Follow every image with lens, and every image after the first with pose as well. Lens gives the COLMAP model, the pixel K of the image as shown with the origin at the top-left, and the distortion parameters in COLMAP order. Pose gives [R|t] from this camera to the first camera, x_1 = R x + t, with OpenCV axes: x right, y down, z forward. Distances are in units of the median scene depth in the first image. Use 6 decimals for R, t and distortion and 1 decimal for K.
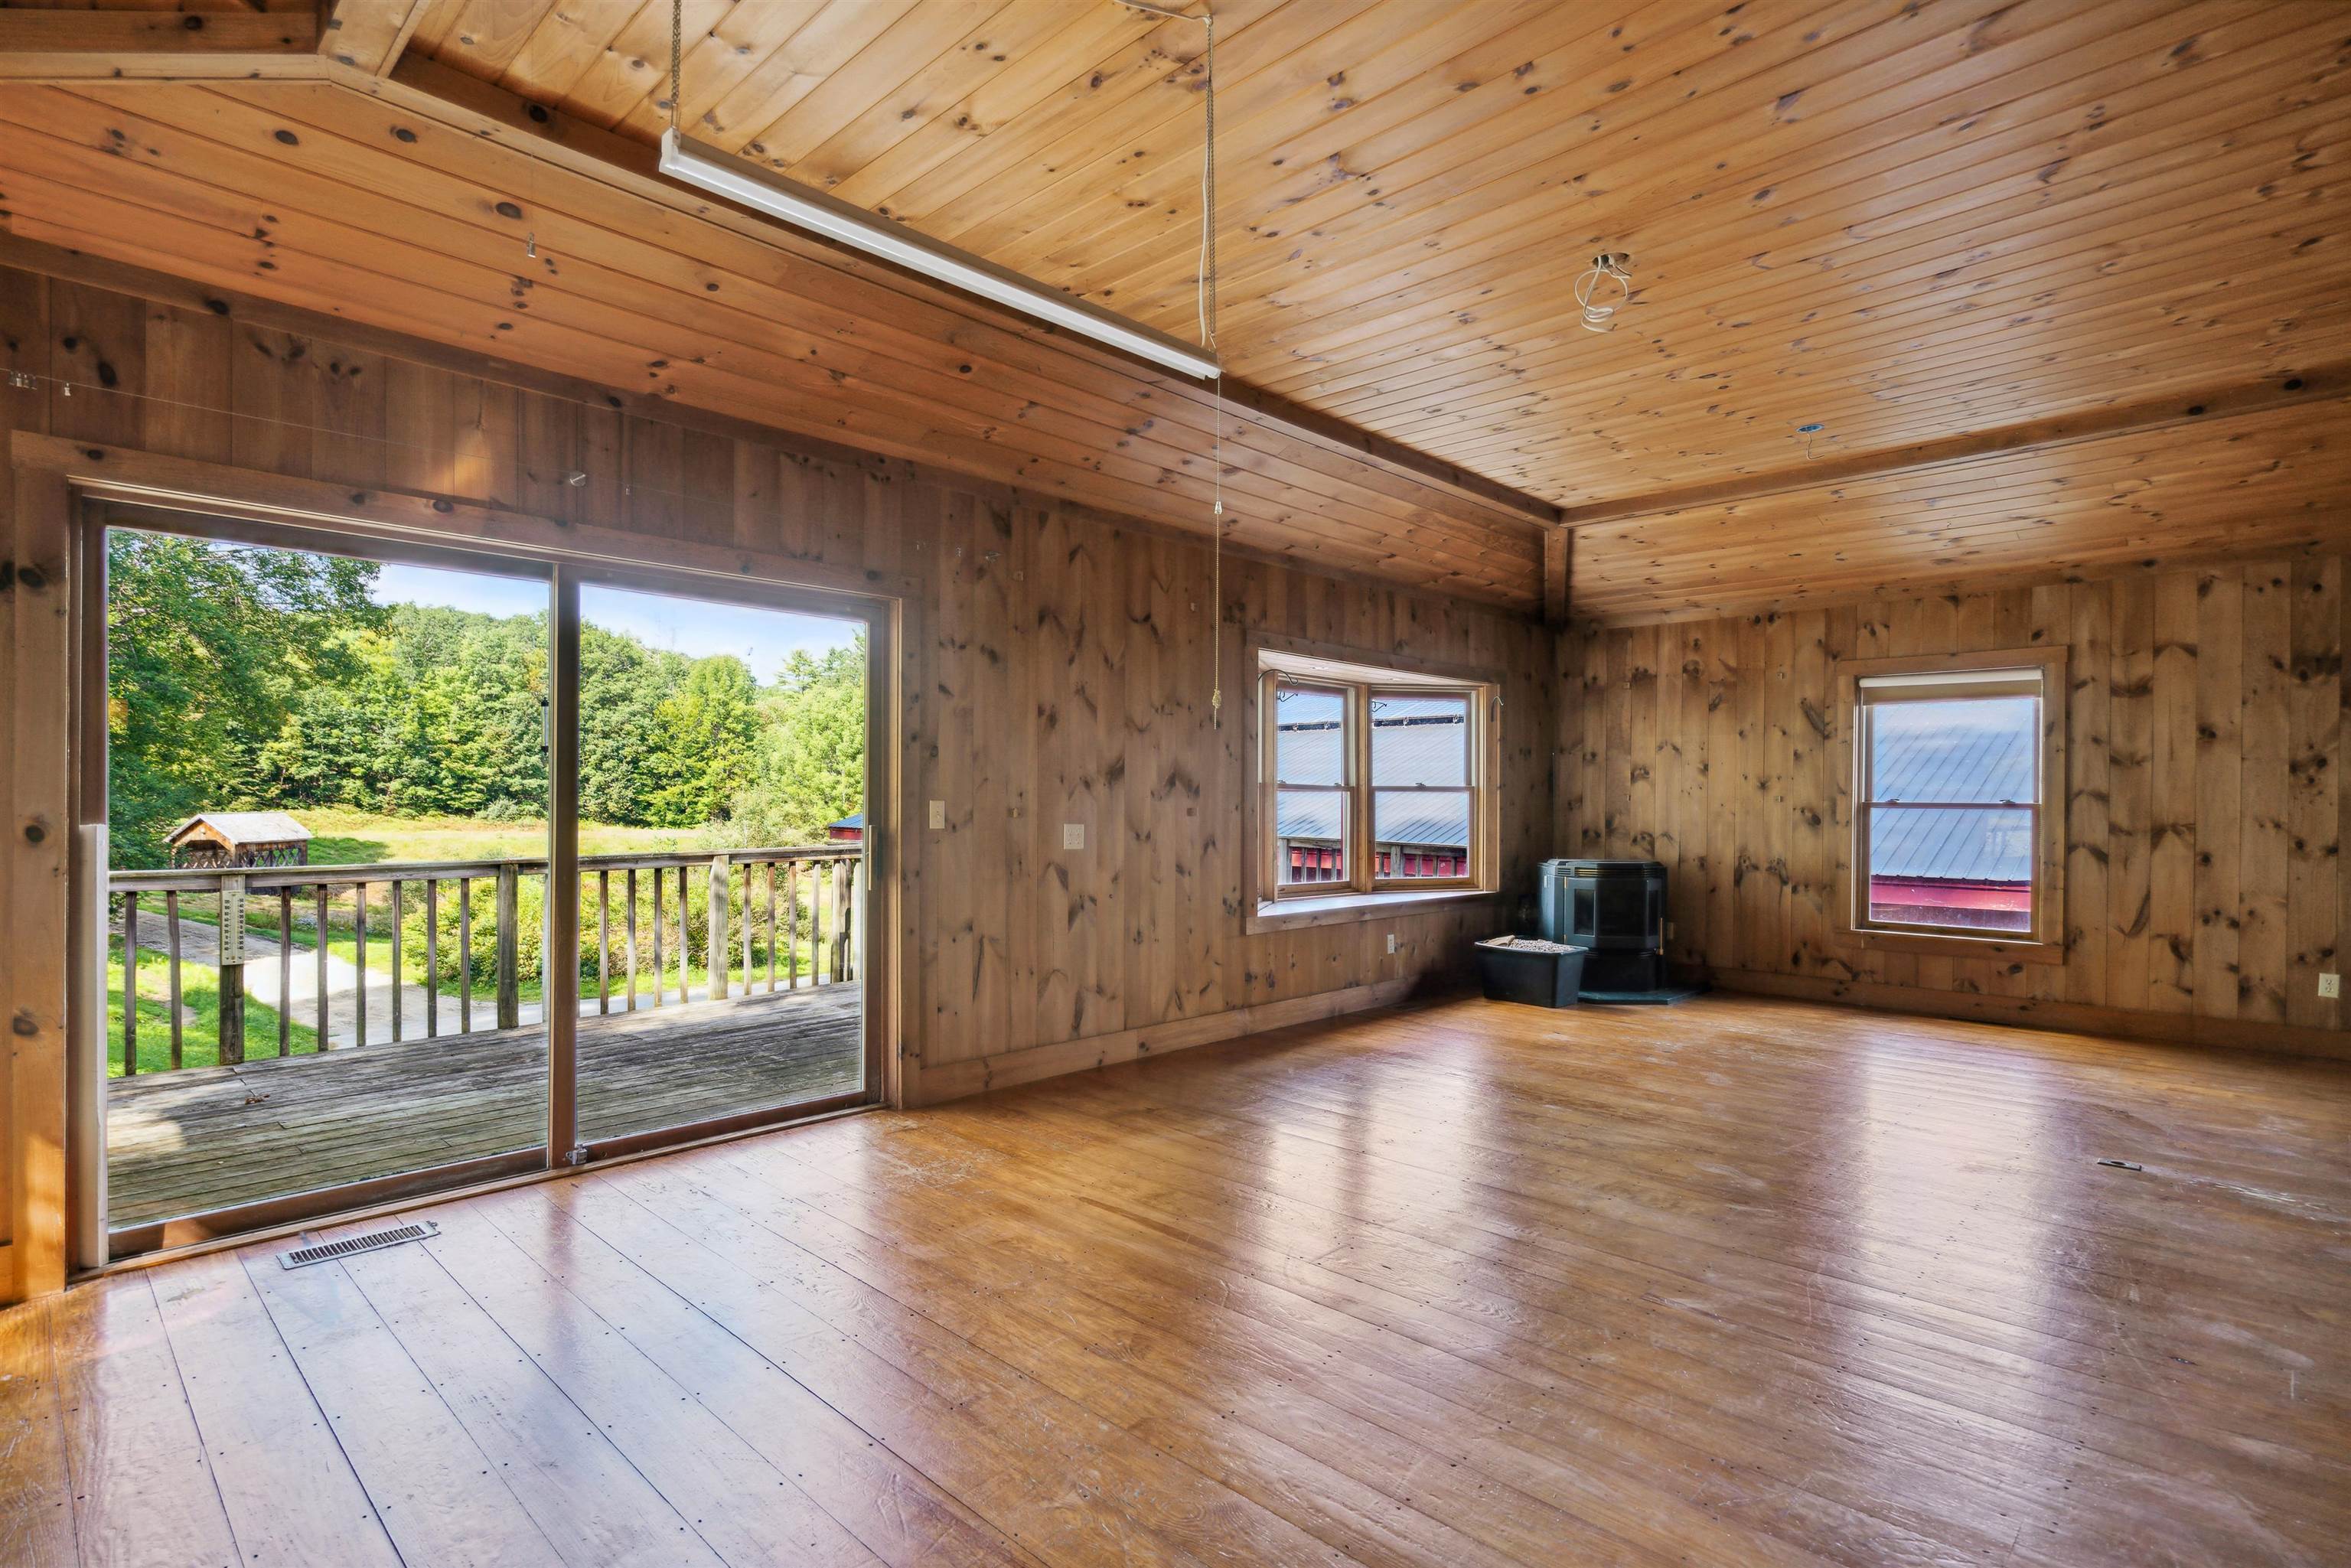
lens RADIAL K [[1165.5, 0, 1157.5], [0, 1165.5, 798.1], [0, 0, 1]] dist [0.002339, 0.002184]
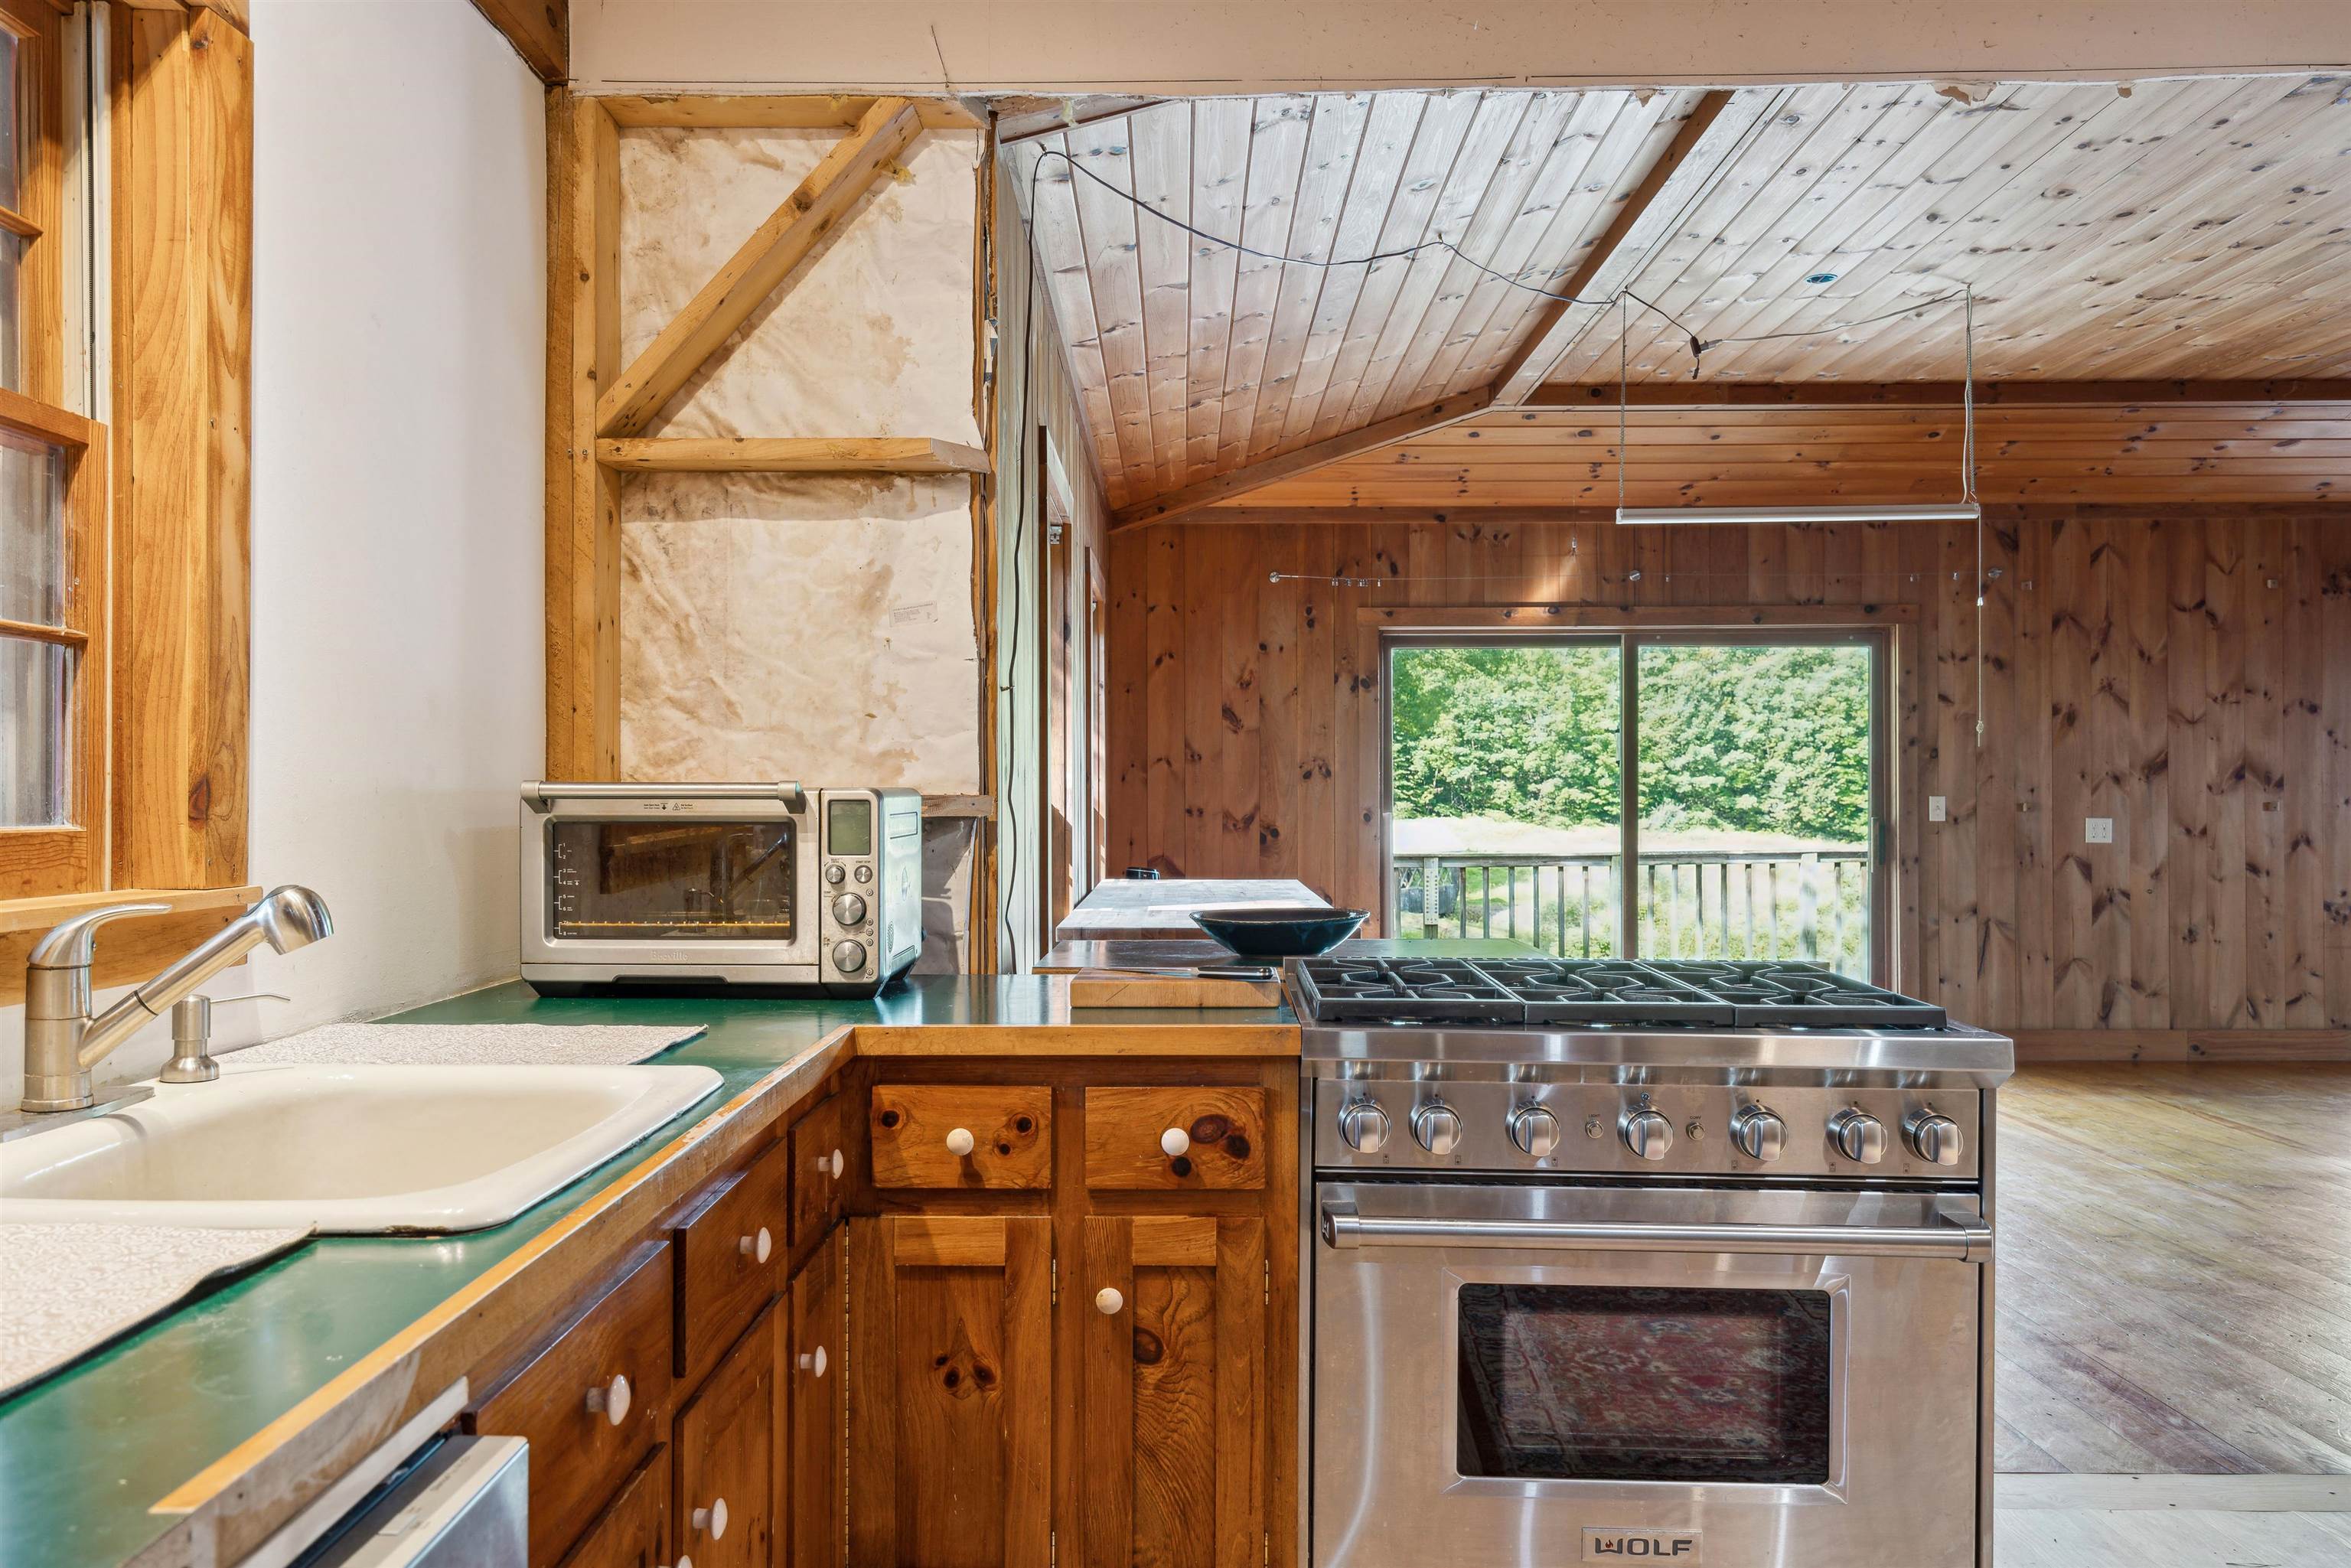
lens RADIAL K [[1718.6, 0, 1159.1], [0, 1718.6, 803.7], [0, 0, 1]] dist [0.009916, 0.008978]
pose [[0.695572, -0.006806, -0.718424, 0.427194], [0.008052, 0.999966, -0.001678, 0.005059], [0.718412, -0.004618, 0.695603, -0.623641]]
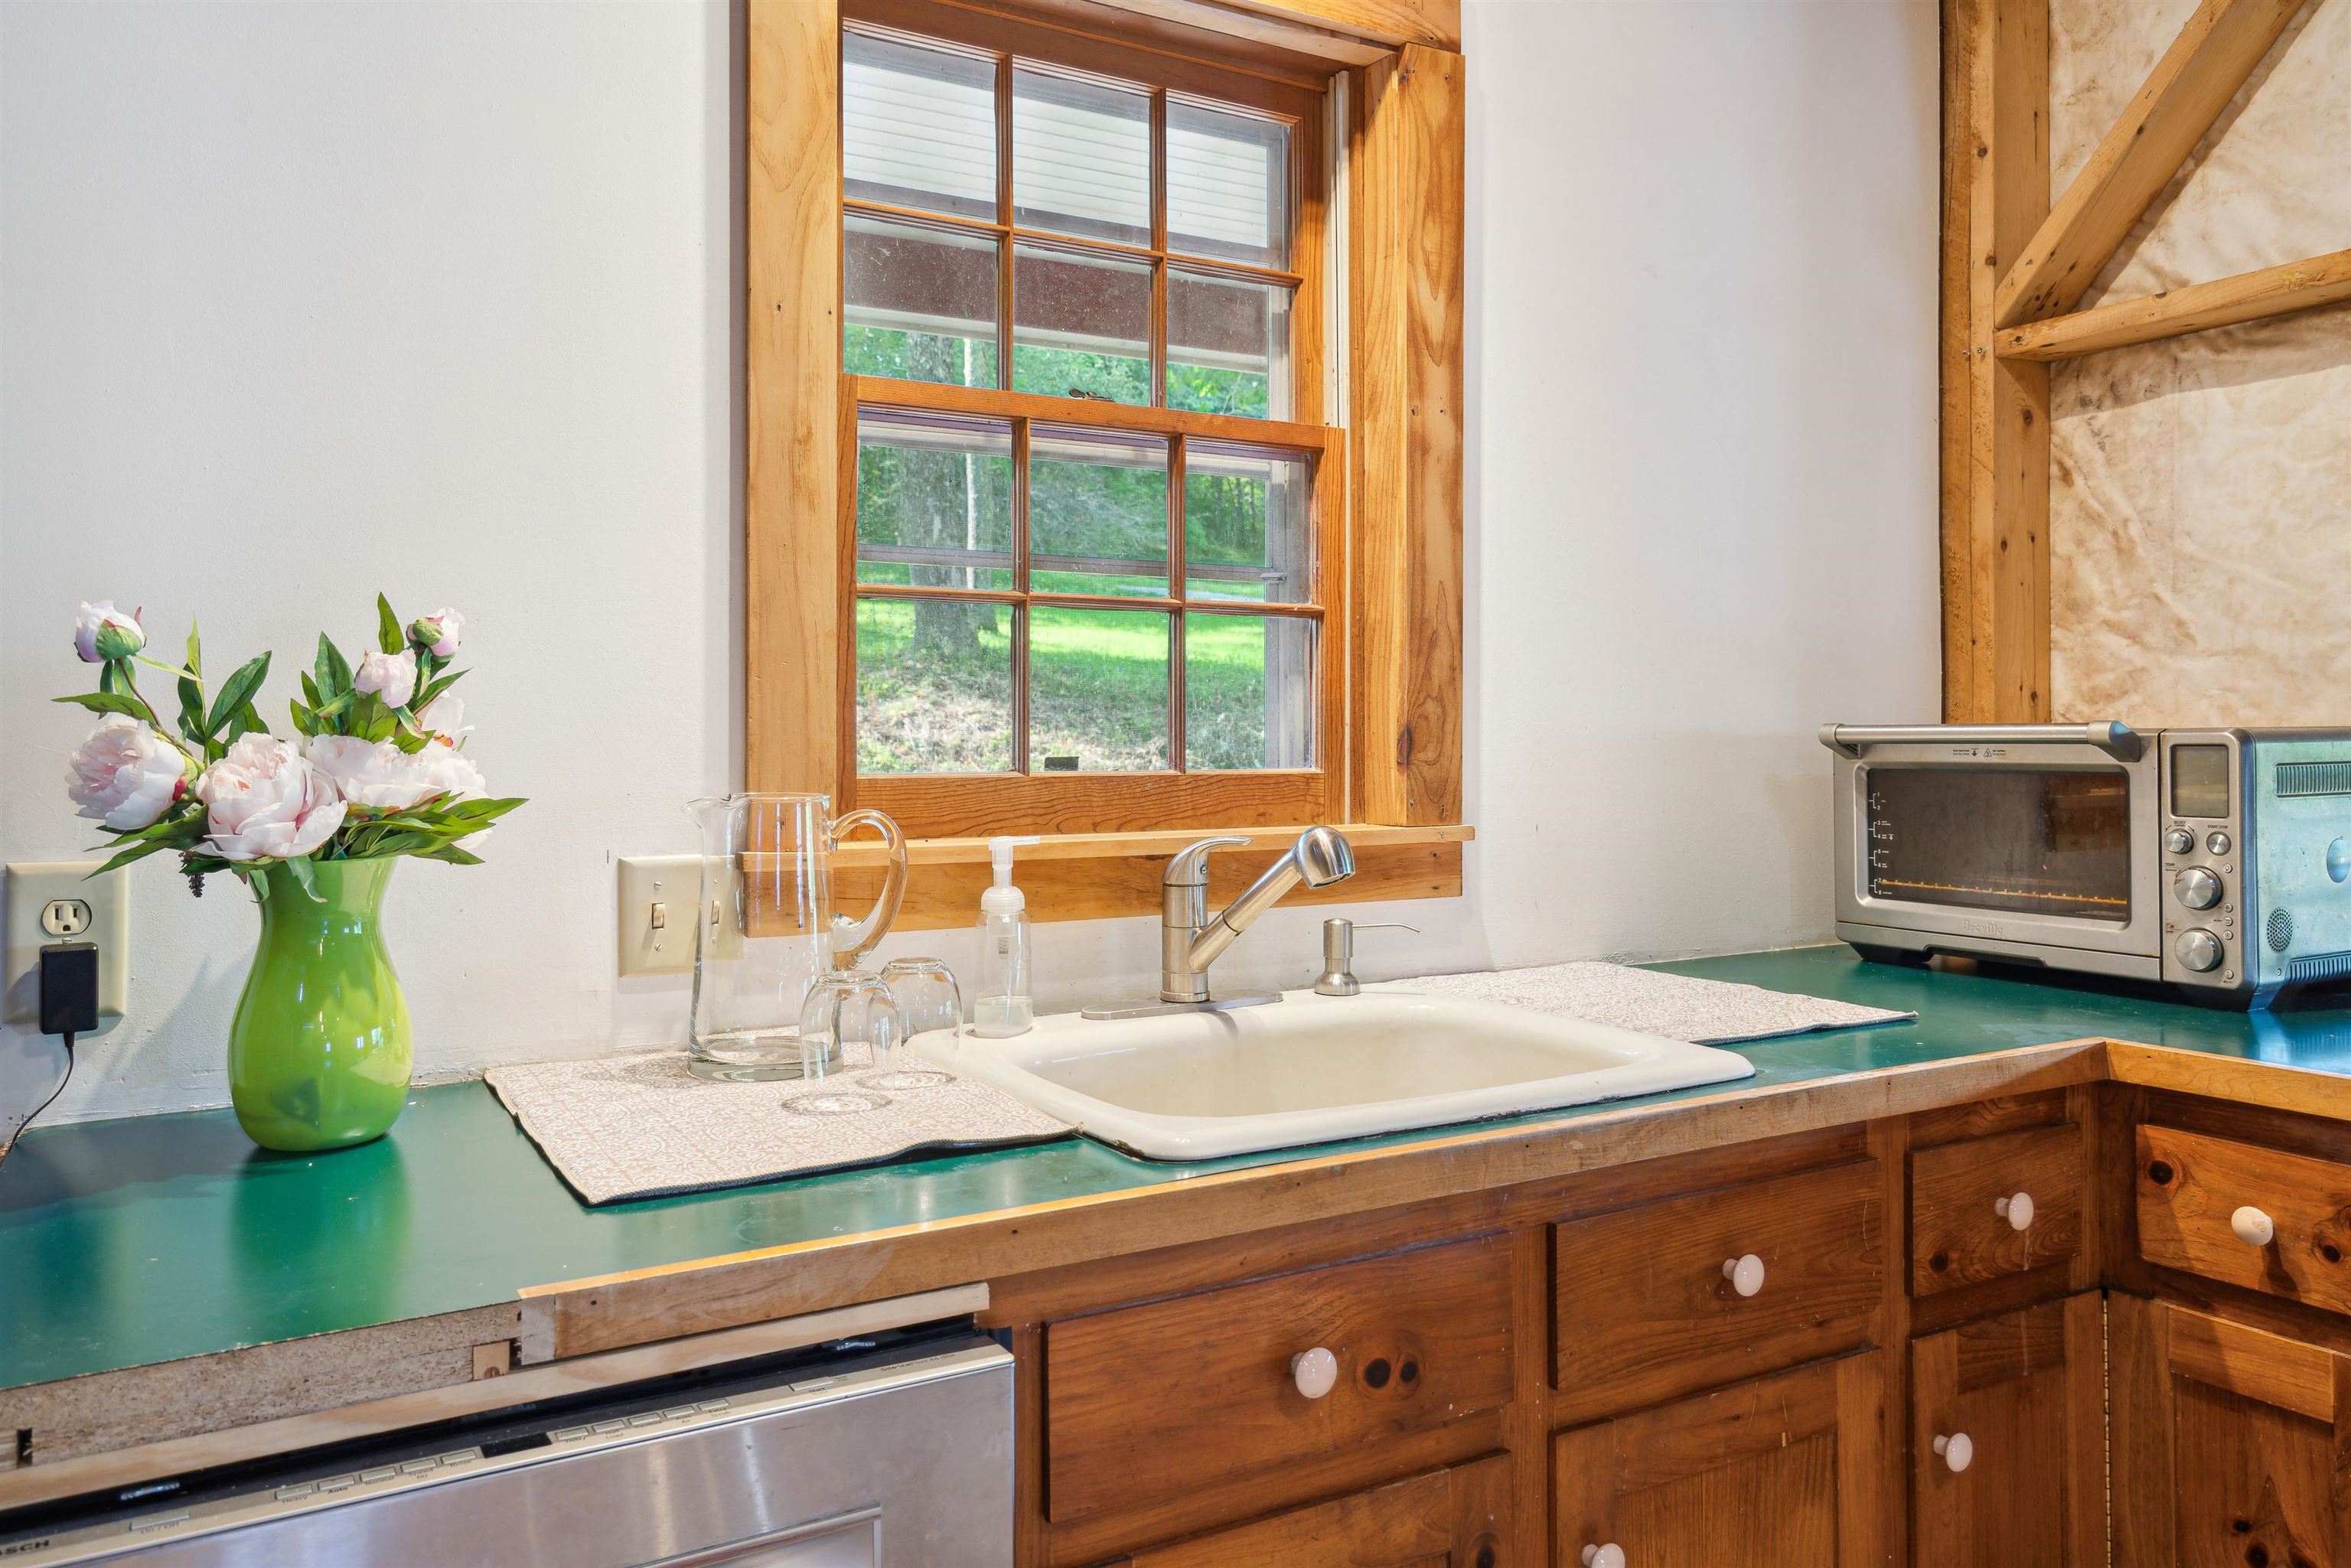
lens RADIAL K [[1696.3, 0, 1159.9], [0, 1696.3, 735.4], [0, 0, 1]] dist [0.009181, 0.004393]
pose [[-0.268413, -0.011535, -0.963235, 0.428502], [0.004968, 0.999898, -0.013358, 0.004407], [0.963291, -0.008371, -0.268328, -0.476917]]
